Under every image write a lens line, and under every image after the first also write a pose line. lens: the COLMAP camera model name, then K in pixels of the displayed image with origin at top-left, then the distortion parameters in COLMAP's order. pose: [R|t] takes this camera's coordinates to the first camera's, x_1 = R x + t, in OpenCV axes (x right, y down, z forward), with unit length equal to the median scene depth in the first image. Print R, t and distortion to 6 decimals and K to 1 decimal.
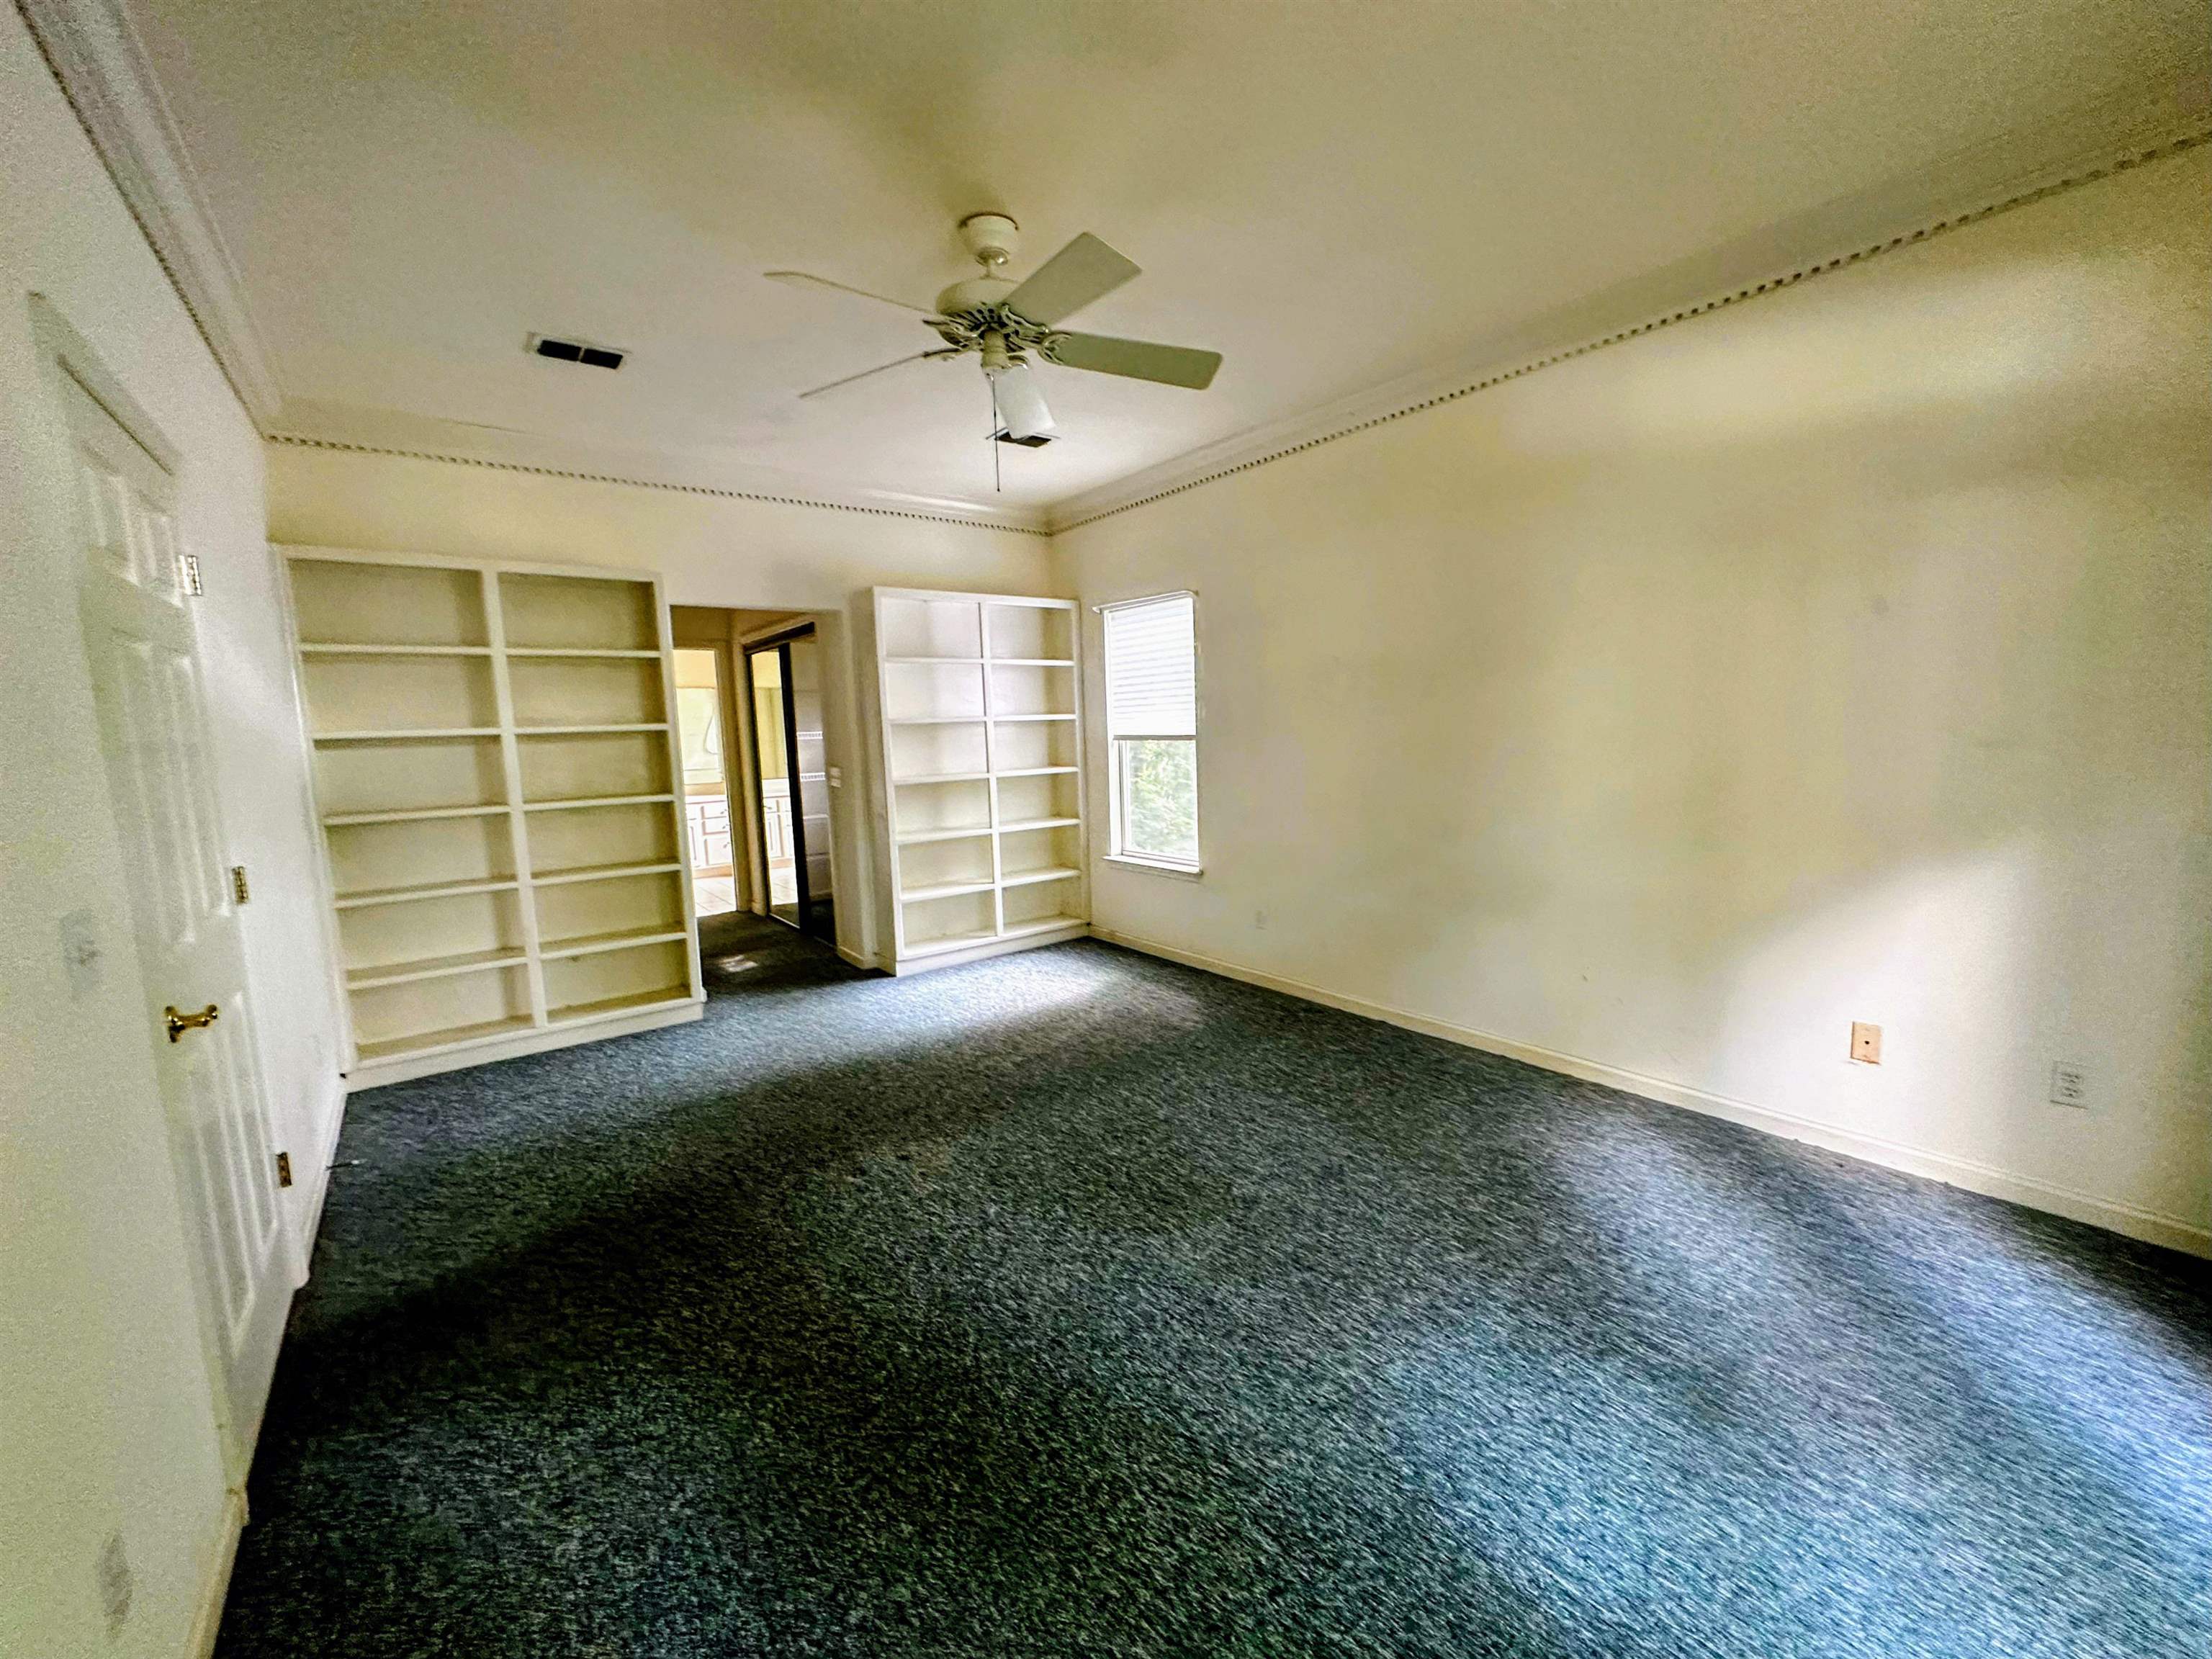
lens RADIAL K [[877.5, 0, 1105.5], [0, 877.5, 833.3], [0, 0, 1]] dist [-0.003088, 0.000003]
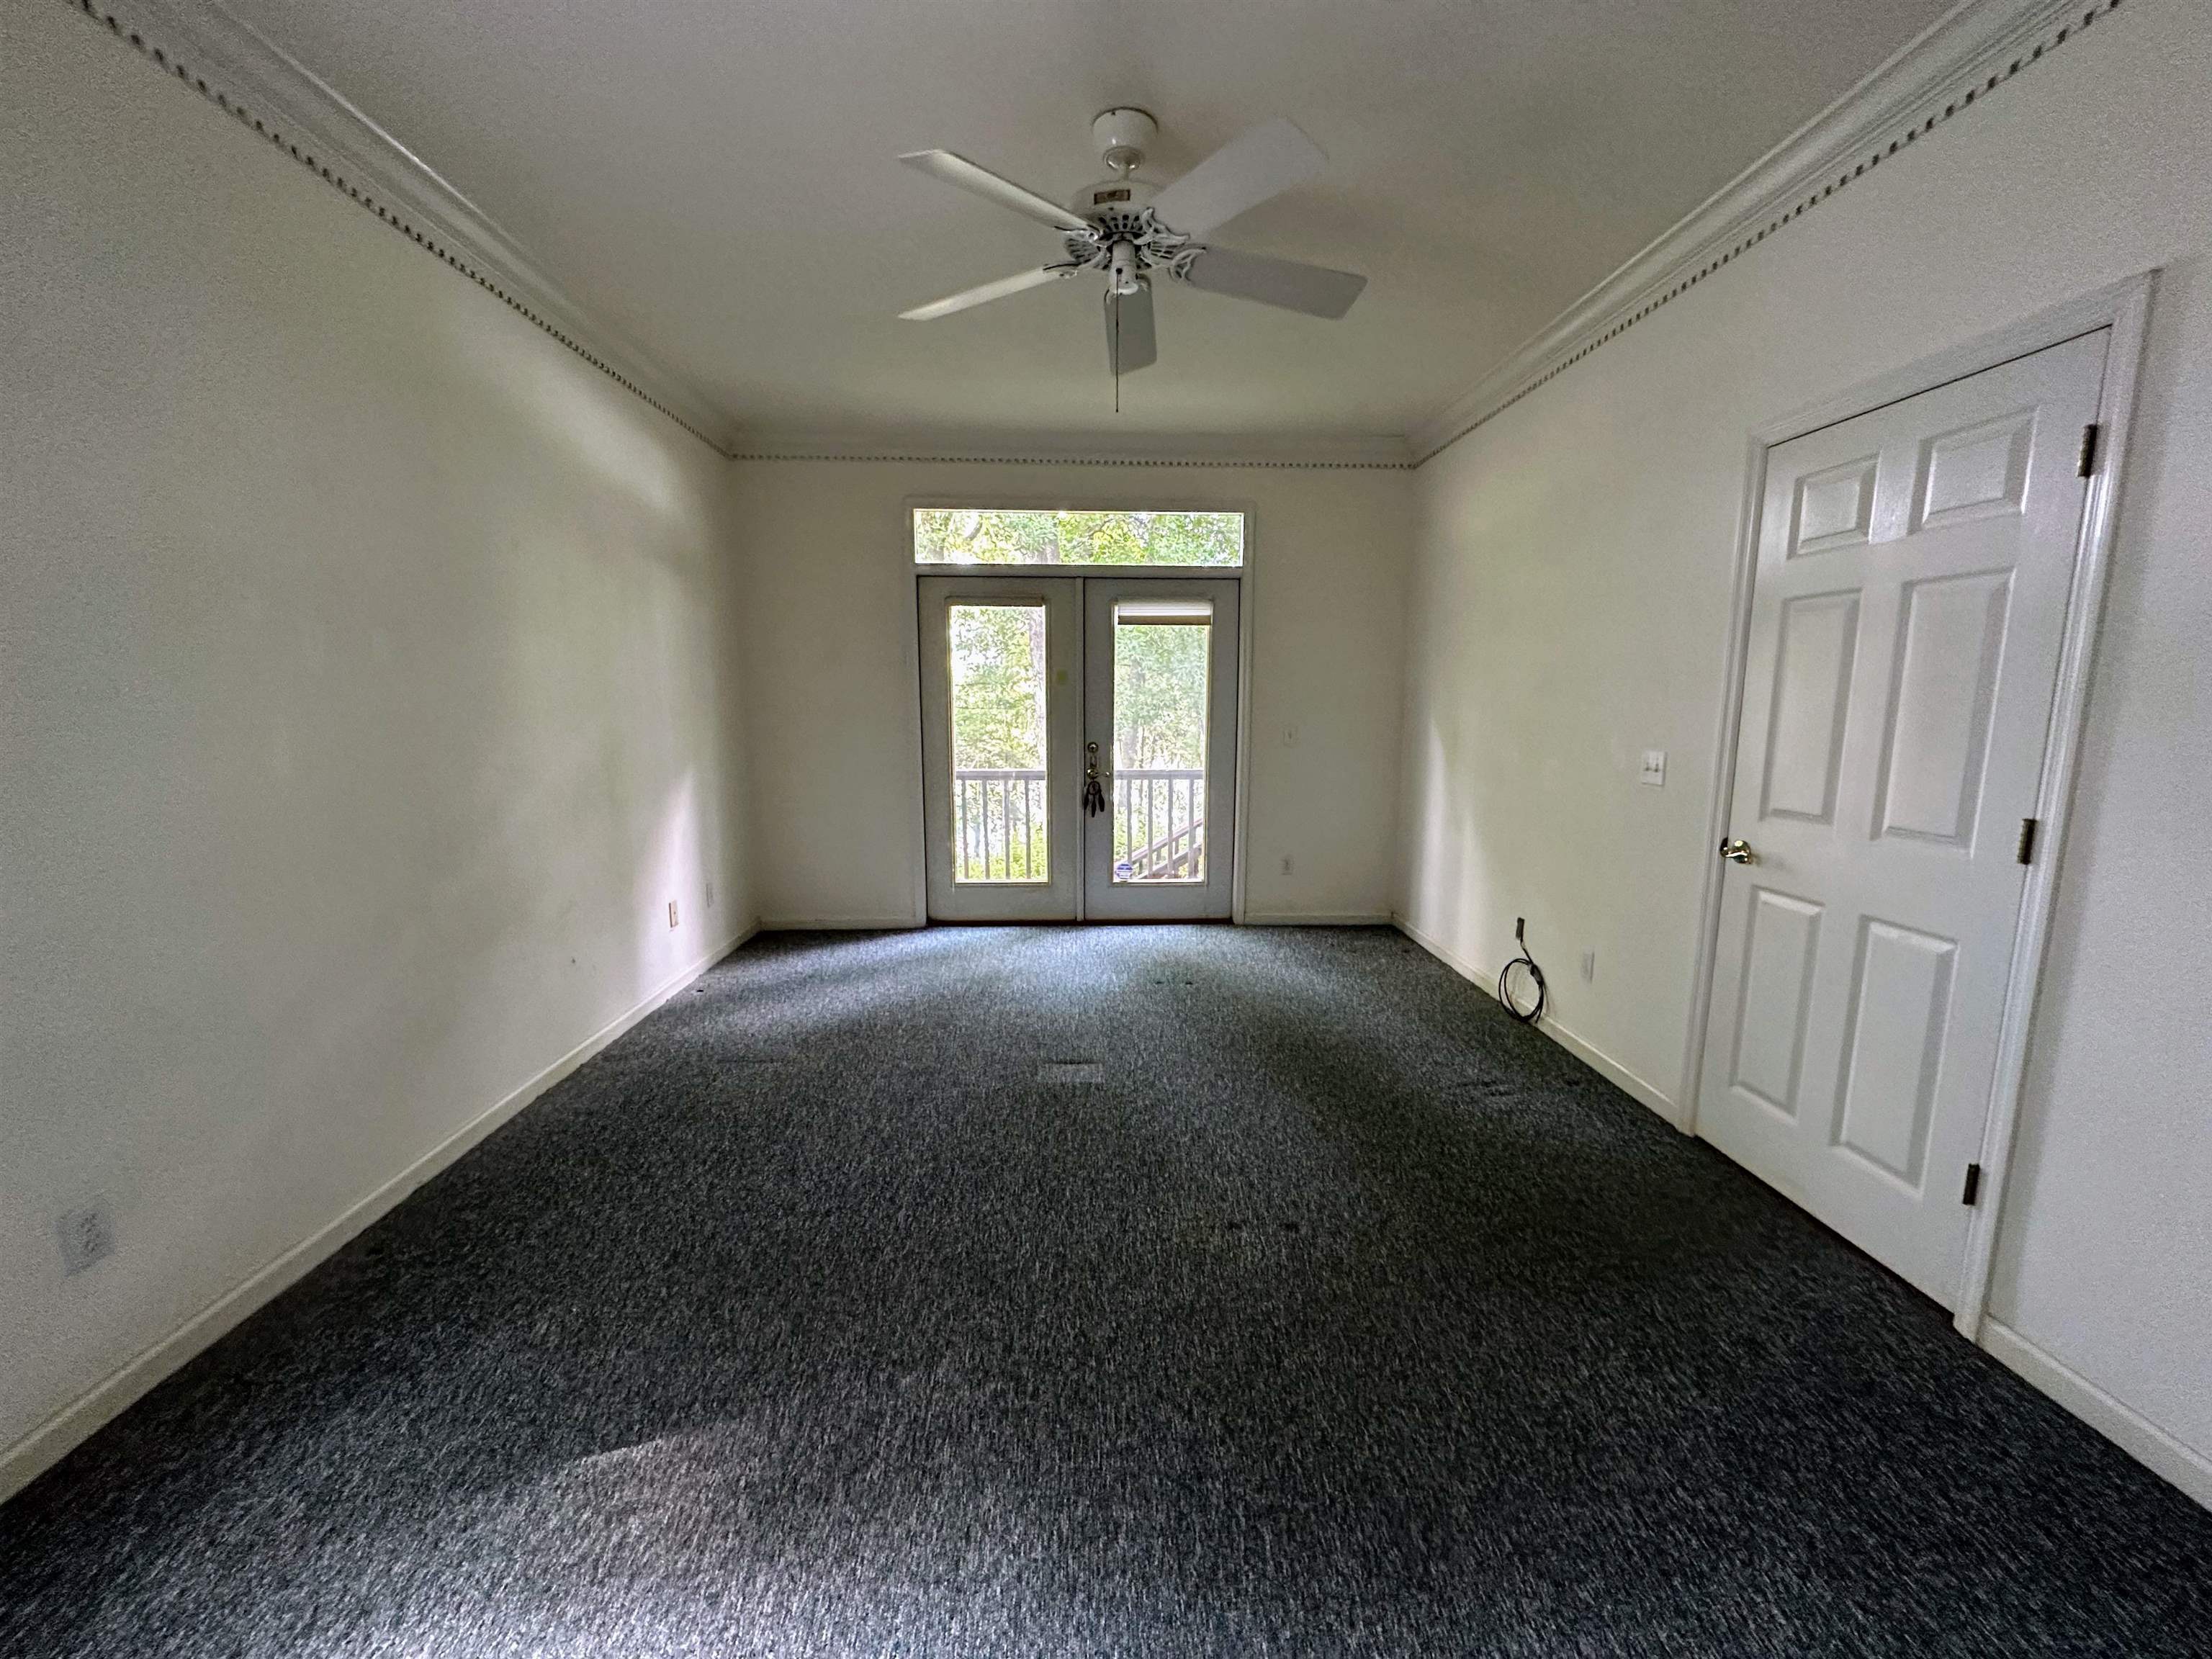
lens RADIAL K [[877.5, 0, 1105.5], [0, 877.5, 833.3], [0, 0, 1]] dist [-0.003088, 0.000003]
pose [[-0.816297, -0.057616, 0.574752, -0.594857], [0.097030, 0.967198, 0.234764, -0.174793], [-0.569425, 0.247405, -0.783930, 1.668936]]
